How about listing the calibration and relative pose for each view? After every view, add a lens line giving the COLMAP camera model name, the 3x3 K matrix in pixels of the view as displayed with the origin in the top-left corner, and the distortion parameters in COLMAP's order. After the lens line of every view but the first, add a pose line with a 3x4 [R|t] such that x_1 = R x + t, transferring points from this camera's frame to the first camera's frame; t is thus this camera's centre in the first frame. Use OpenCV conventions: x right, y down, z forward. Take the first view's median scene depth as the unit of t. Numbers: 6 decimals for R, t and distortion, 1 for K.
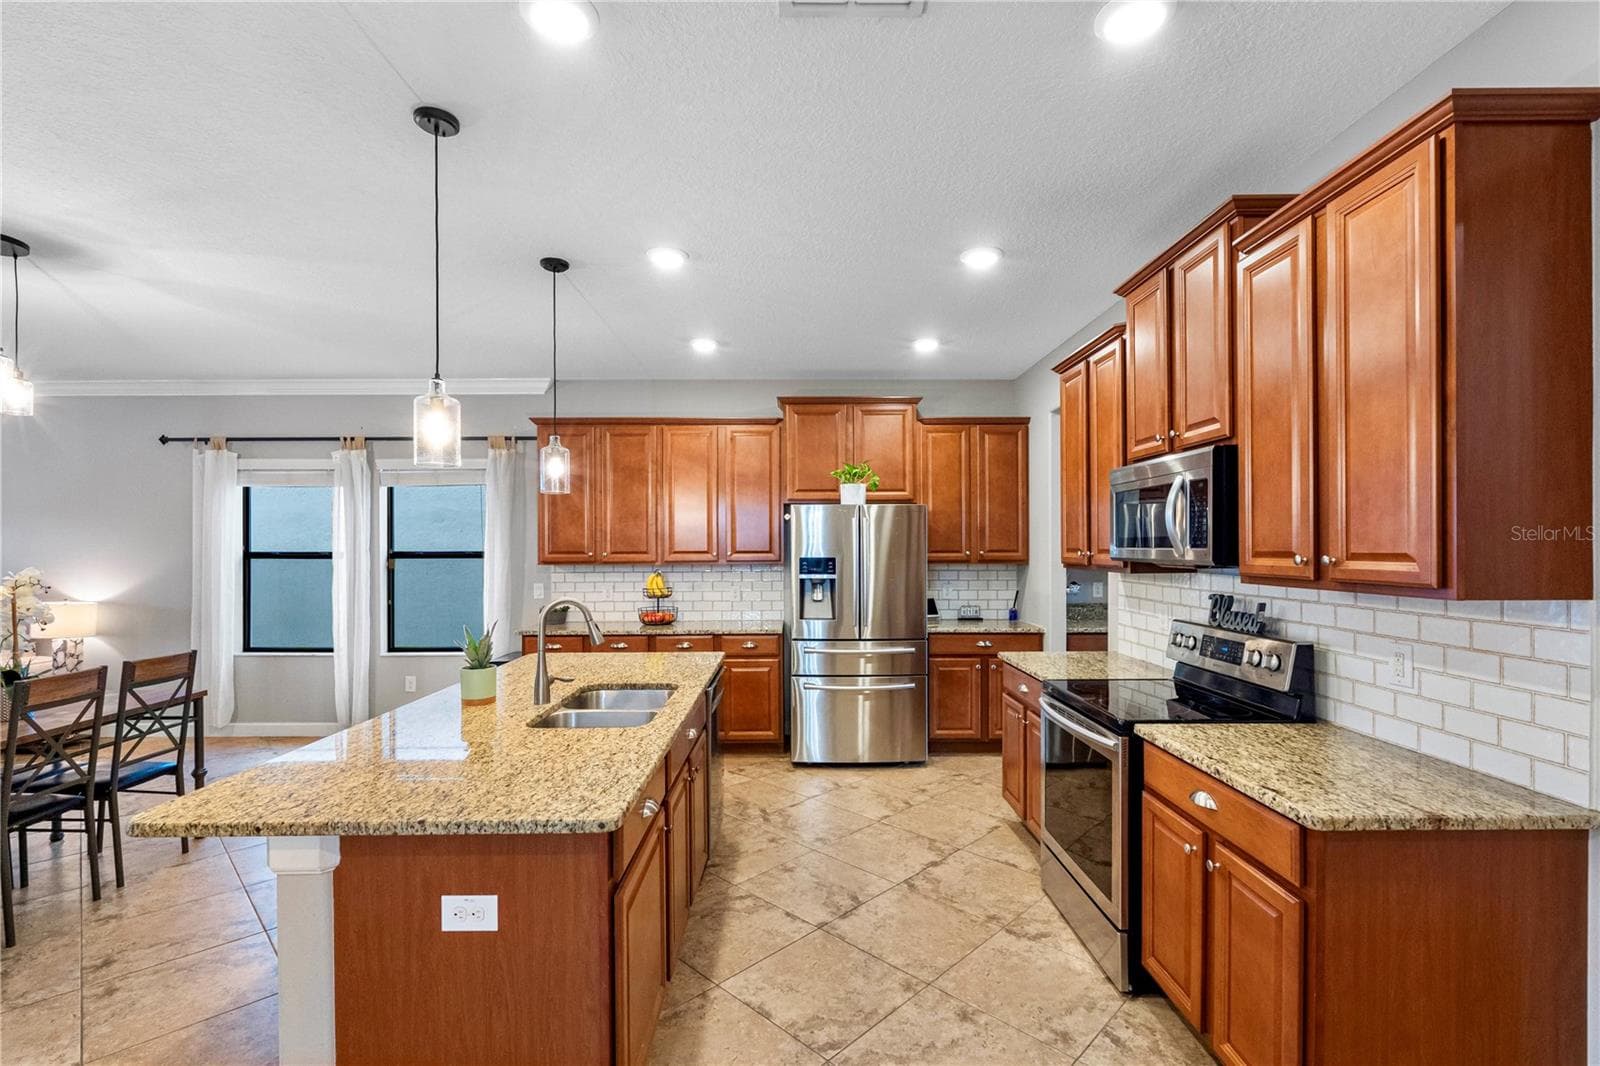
lens RADIAL K [[715.5, 0, 795.7], [0, 715.5, 543.1], [0, 0, 1]] dist [-0.001796, 0.000014]
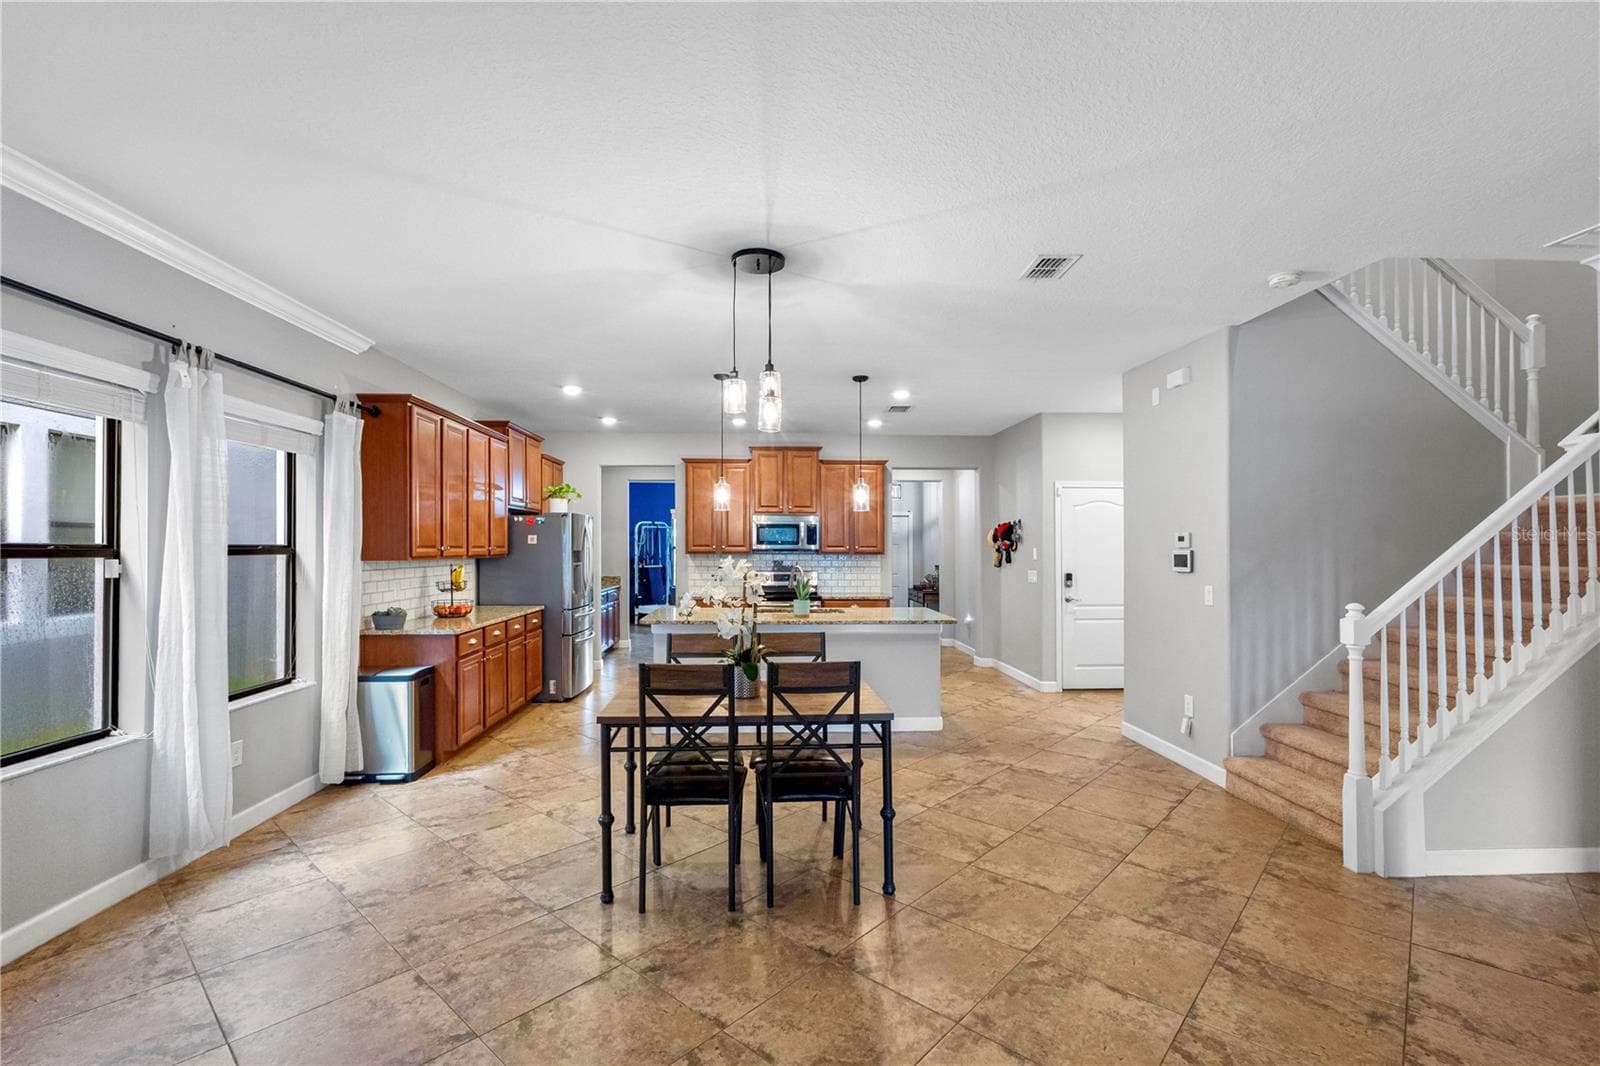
lens RADIAL K [[702.5, 0, 790.4], [0, 702.5, 538.7], [0, 0, 1]] dist [-0.003210, 0.000196]
pose [[-0.043120, 0.015253, 0.998953, -1.395868], [-0.005986, 0.999862, -0.015525, 0.015568], [-0.999052, -0.006649, -0.043023, 0.635558]]
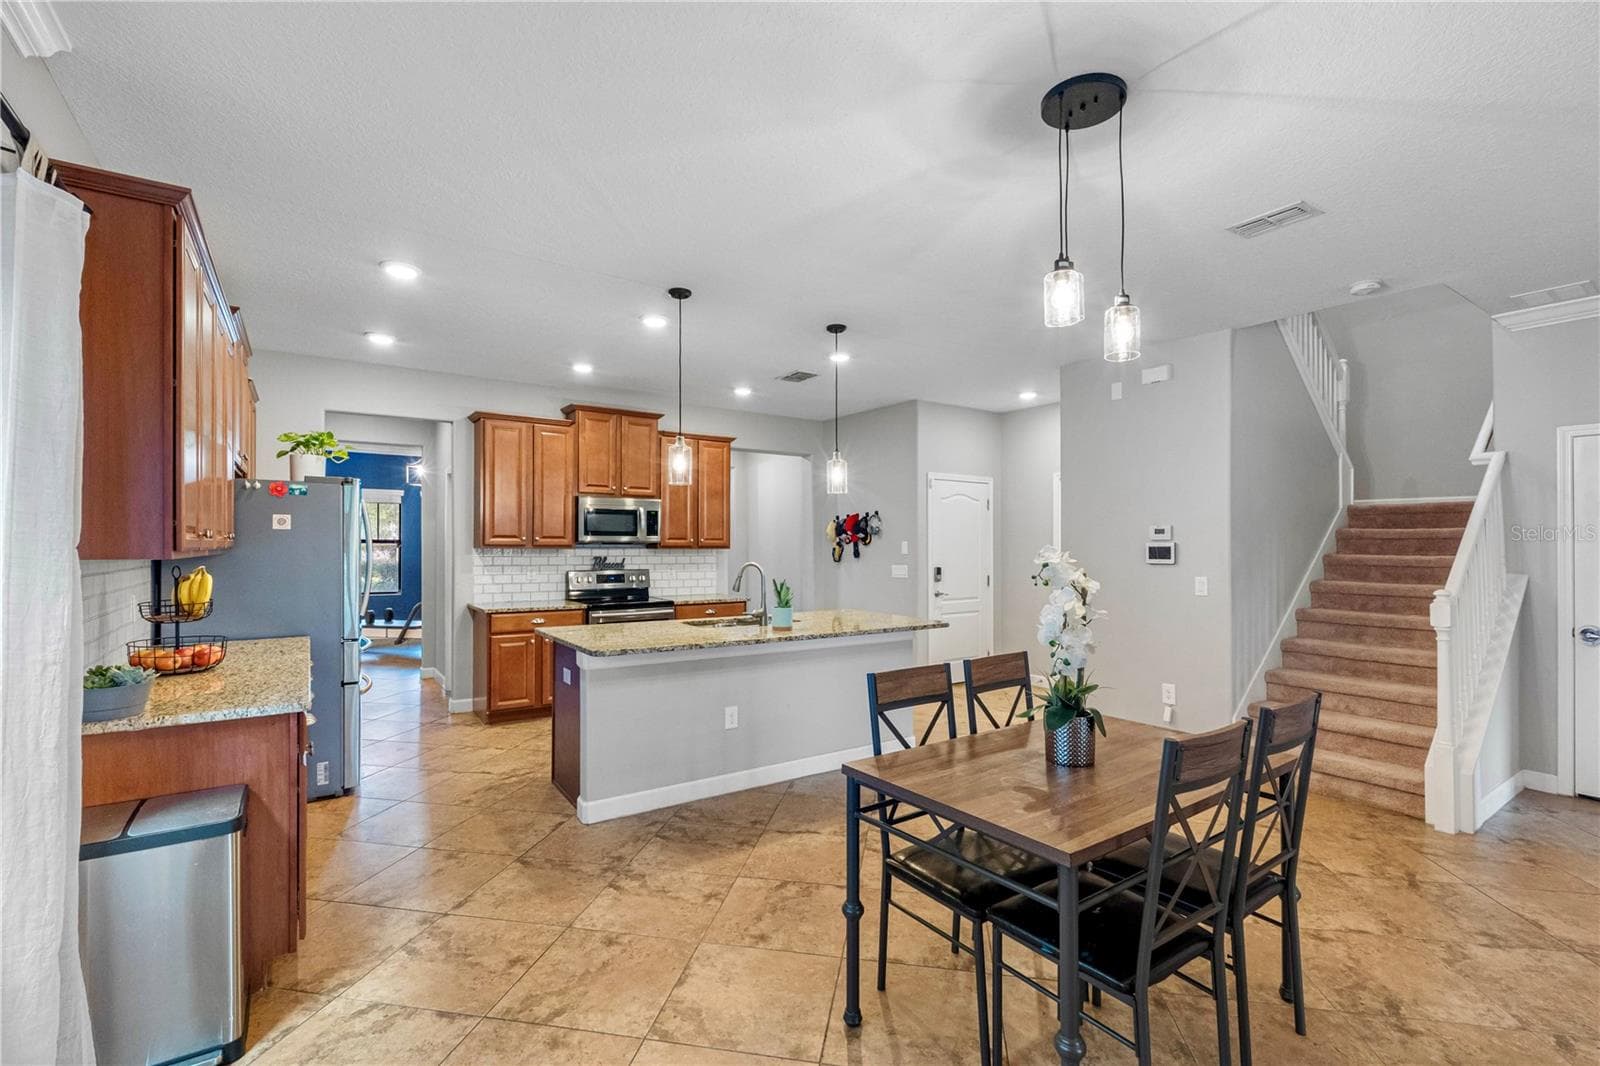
lens RADIAL K [[706.1, 0, 793.4], [0, 706.1, 543.5], [0, 0, 1]] dist [-0.000749, 0.000030]
pose [[-0.563478, 0.002131, 0.826129, -0.977458], [-0.006665, 0.999952, -0.007125, 0.024935], [-0.826104, -0.009522, -0.563437, 1.049341]]
